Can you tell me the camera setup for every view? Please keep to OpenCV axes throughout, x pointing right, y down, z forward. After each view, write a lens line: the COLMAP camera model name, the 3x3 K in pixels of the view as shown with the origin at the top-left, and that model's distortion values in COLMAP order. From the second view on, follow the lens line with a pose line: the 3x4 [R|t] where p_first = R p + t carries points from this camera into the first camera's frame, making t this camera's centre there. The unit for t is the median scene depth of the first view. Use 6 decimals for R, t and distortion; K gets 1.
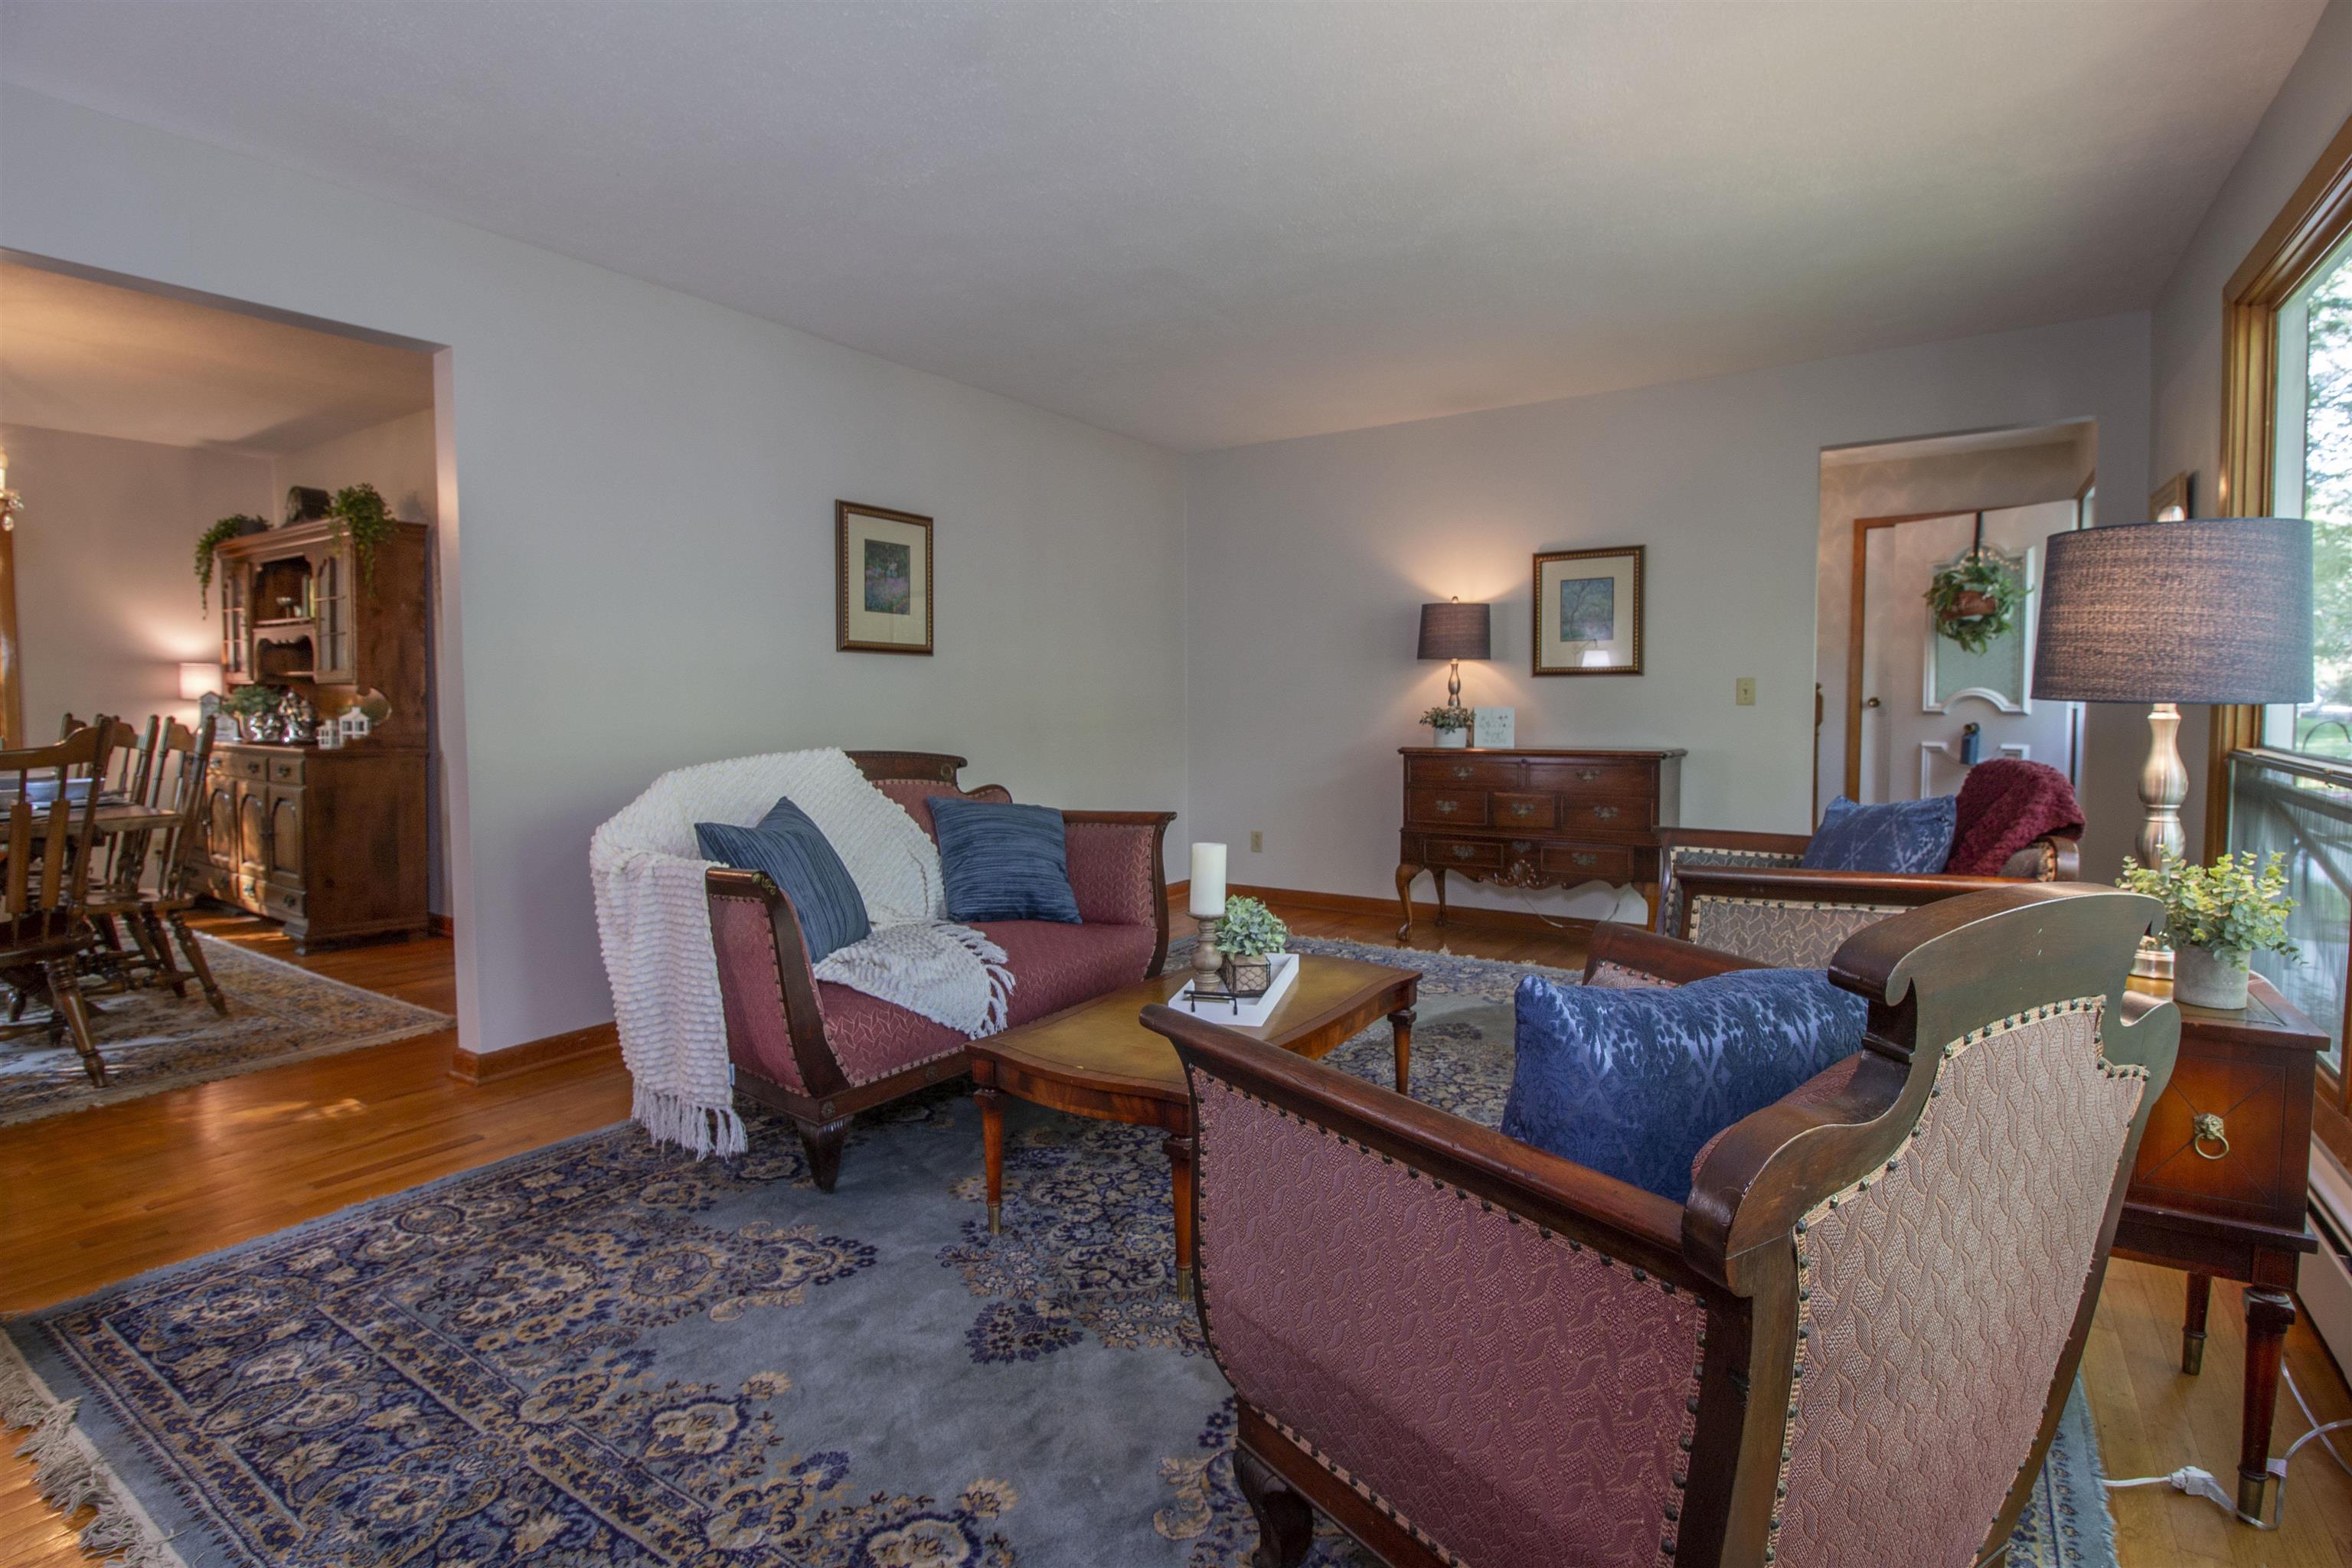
lens RADIAL K [[1111.8, 0, 1176.0], [0, 1111.8, 784.0], [0, 0, 1]] dist [-0.015957, 0.000427]
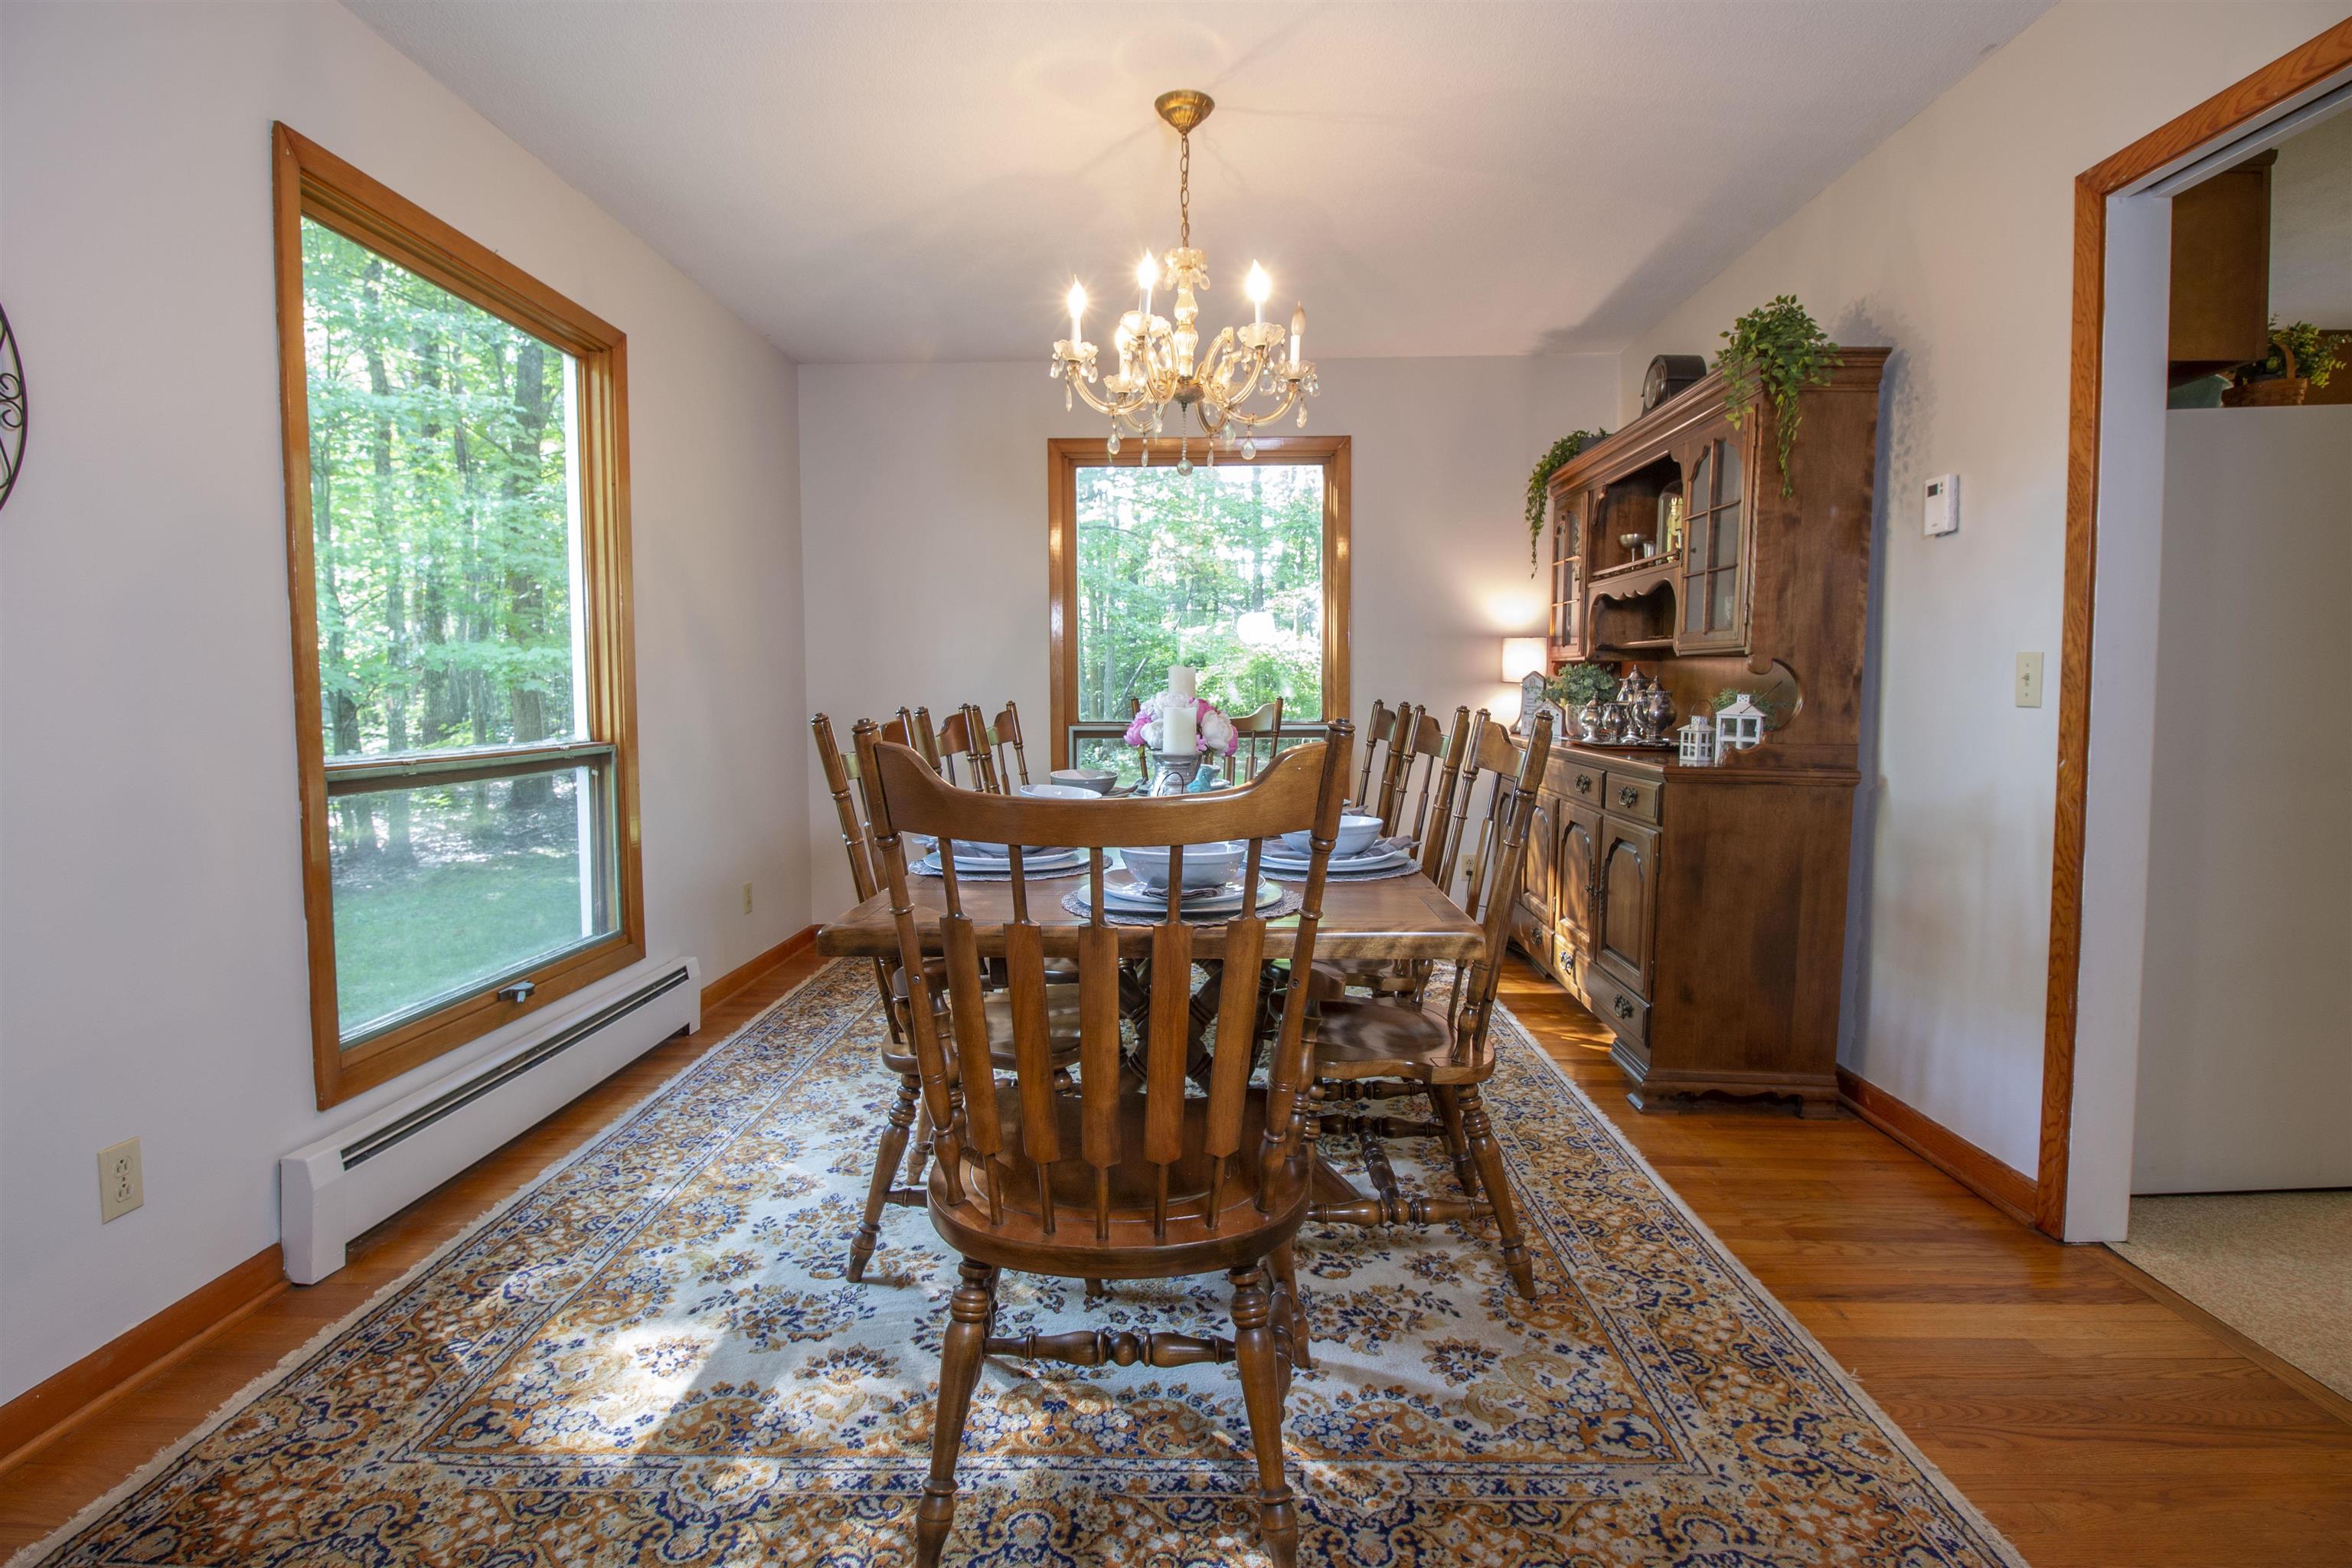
lens RADIAL K [[1109.1, 0, 1164.9], [0, 1109.1, 690.3], [0, 0, 1]] dist [-0.004226, -0.001202]
pose [[0.511772, 0.002972, -0.859116, -0.396564], [-0.065654, 0.997205, -0.035660, -0.031089], [0.856609, 0.074654, 0.510536, 0.440995]]
